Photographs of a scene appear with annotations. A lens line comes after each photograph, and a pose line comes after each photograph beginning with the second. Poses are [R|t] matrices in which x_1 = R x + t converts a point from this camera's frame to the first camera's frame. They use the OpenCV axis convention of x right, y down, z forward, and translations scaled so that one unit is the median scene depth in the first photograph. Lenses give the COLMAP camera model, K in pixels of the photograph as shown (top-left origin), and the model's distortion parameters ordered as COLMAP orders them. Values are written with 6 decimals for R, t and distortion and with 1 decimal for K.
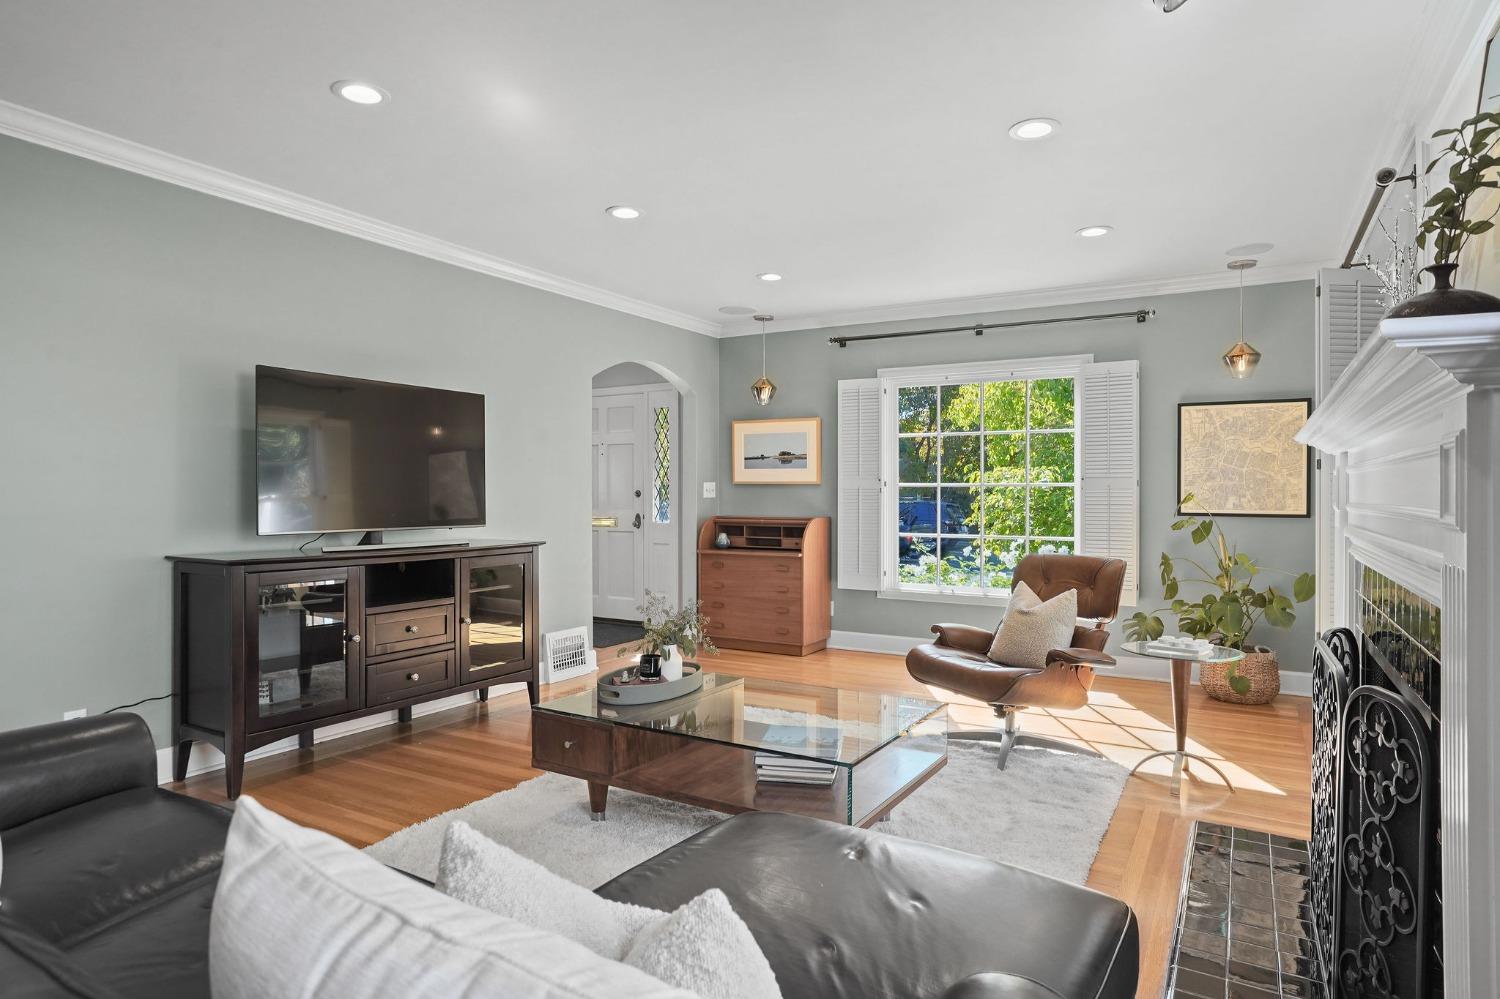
lens RADIAL K [[829.2, 0, 751.1], [0, 829.2, 500.2], [0, 0, 1]] dist [0.004792, 0.004451]
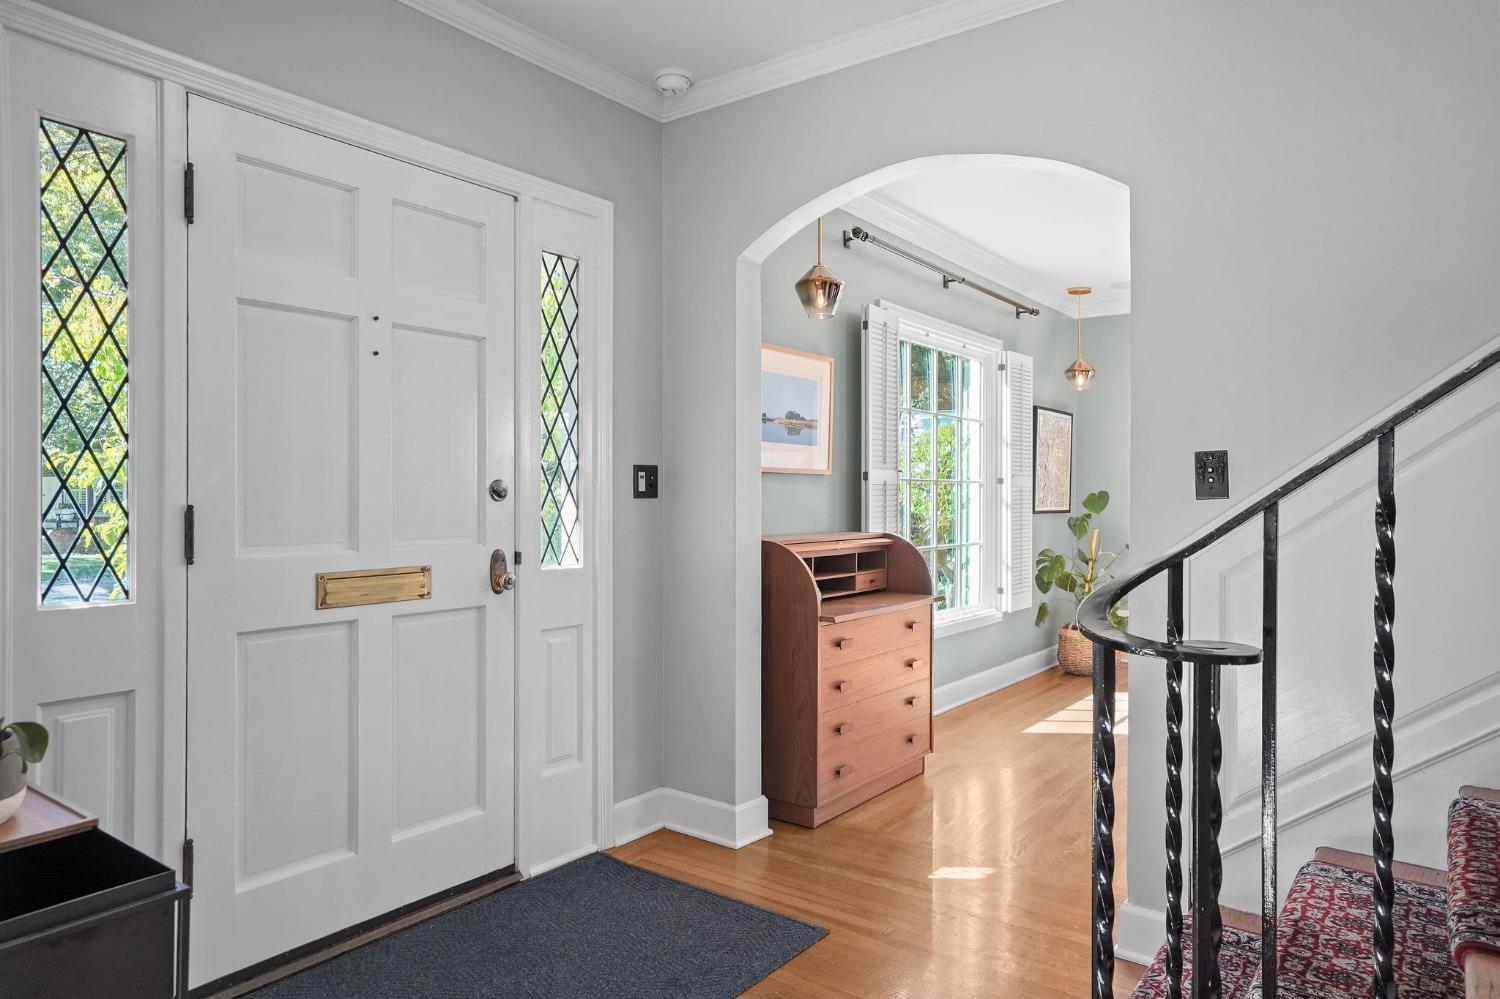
lens RADIAL K [[962.4, 0, 750.9], [0, 962.4, 490.8], [0, 0, 1]] dist [0.010320, 0.001634]
pose [[0.117433, 0.000244, 0.993081, -0.571729], [0.002346, 0.999997, -0.000523, -0.008151], [-0.993078, 0.002391, 0.117432, 0.956974]]
